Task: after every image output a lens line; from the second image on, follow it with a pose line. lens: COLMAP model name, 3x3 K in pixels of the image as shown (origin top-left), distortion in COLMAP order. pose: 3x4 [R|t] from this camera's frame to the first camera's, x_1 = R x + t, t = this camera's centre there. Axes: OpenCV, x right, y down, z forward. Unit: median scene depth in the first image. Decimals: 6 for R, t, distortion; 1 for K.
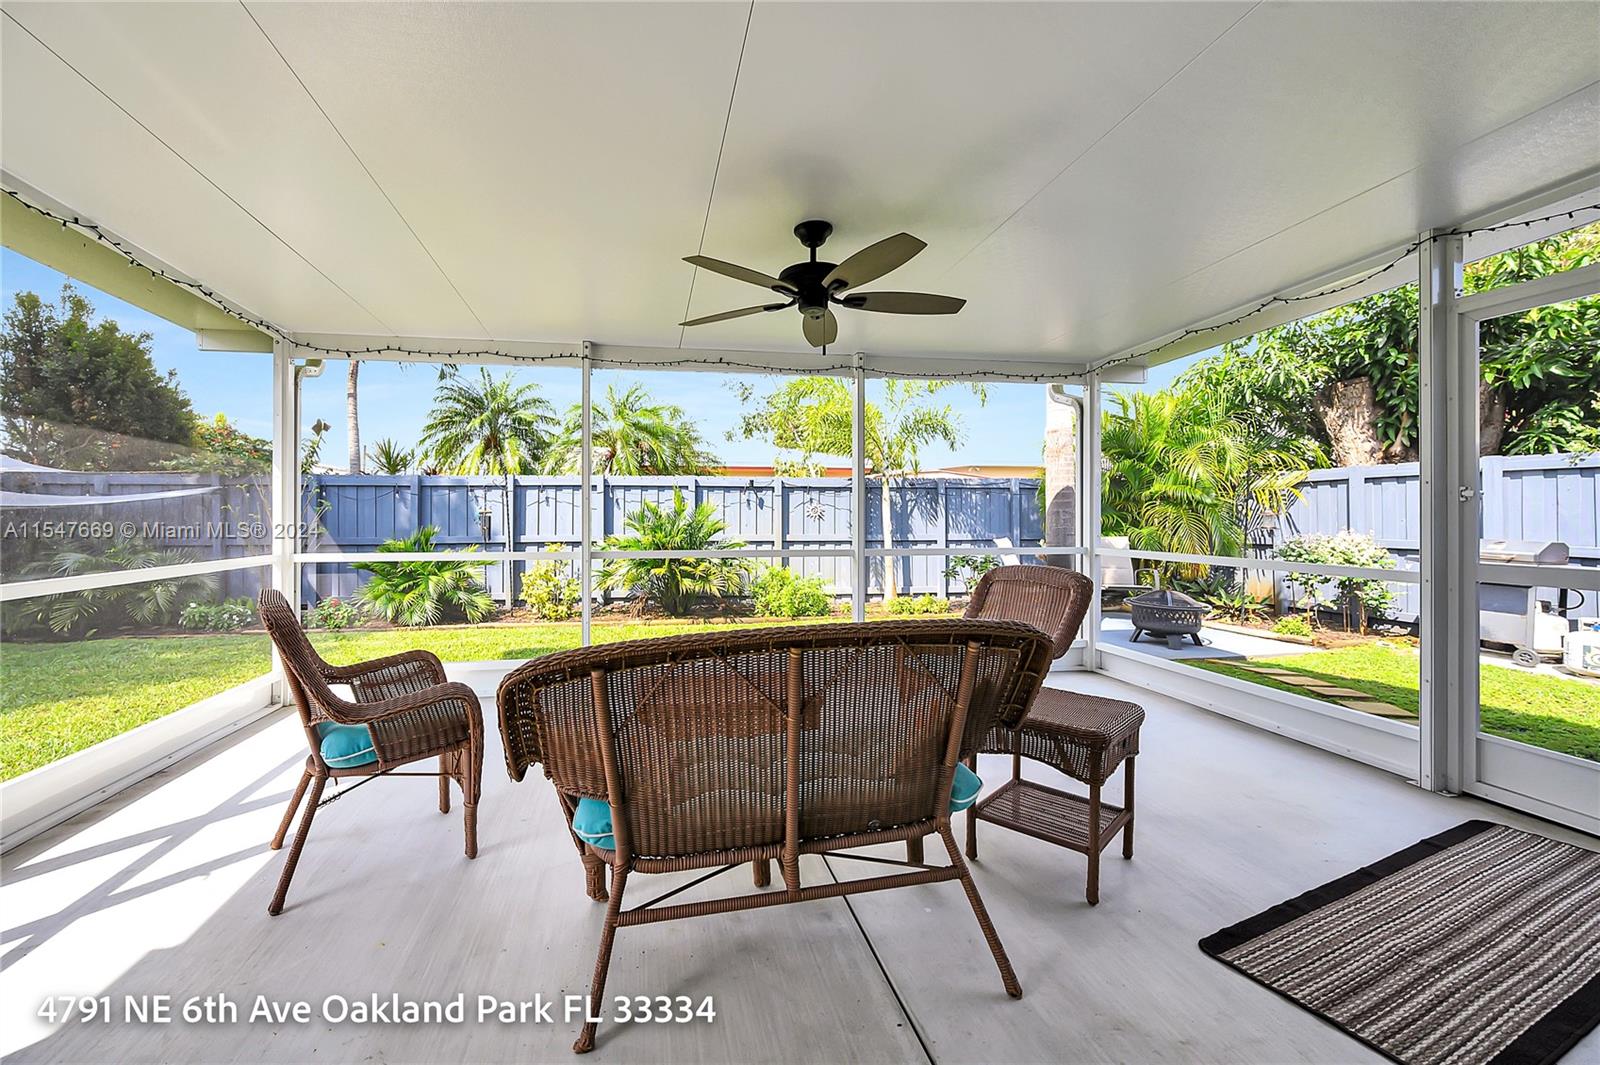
lens RADIAL K [[643.0, 0, 762.2], [0, 643.0, 516.3], [0, 0, 1]] dist [-0.000955, 0.000296]
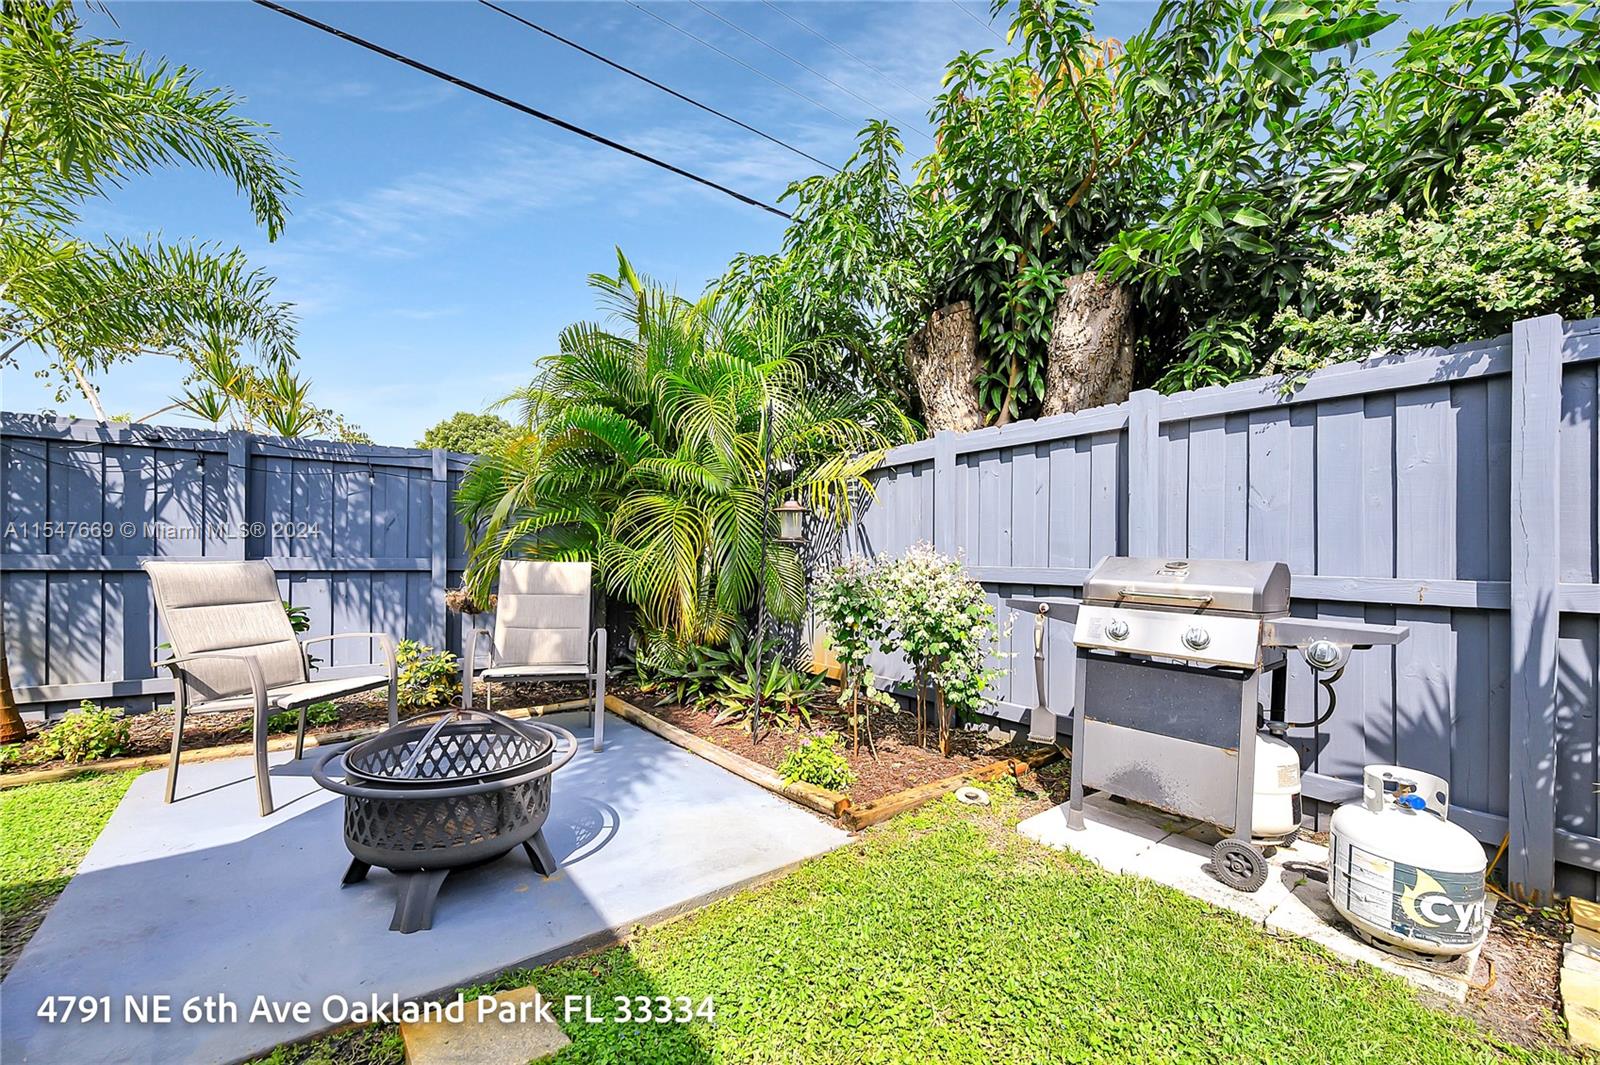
lens RADIAL K [[649.8, 0, 800.3], [0, 649.8, 558.0], [0, 0, 1]] dist [0.000098, -0.000121]
pose [[0.892858, 0.015793, 0.450062, 0.550457], [-0.015599, 0.999870, -0.004141, 0.031302], [-0.450069, -0.003323, 0.892988, 0.545194]]
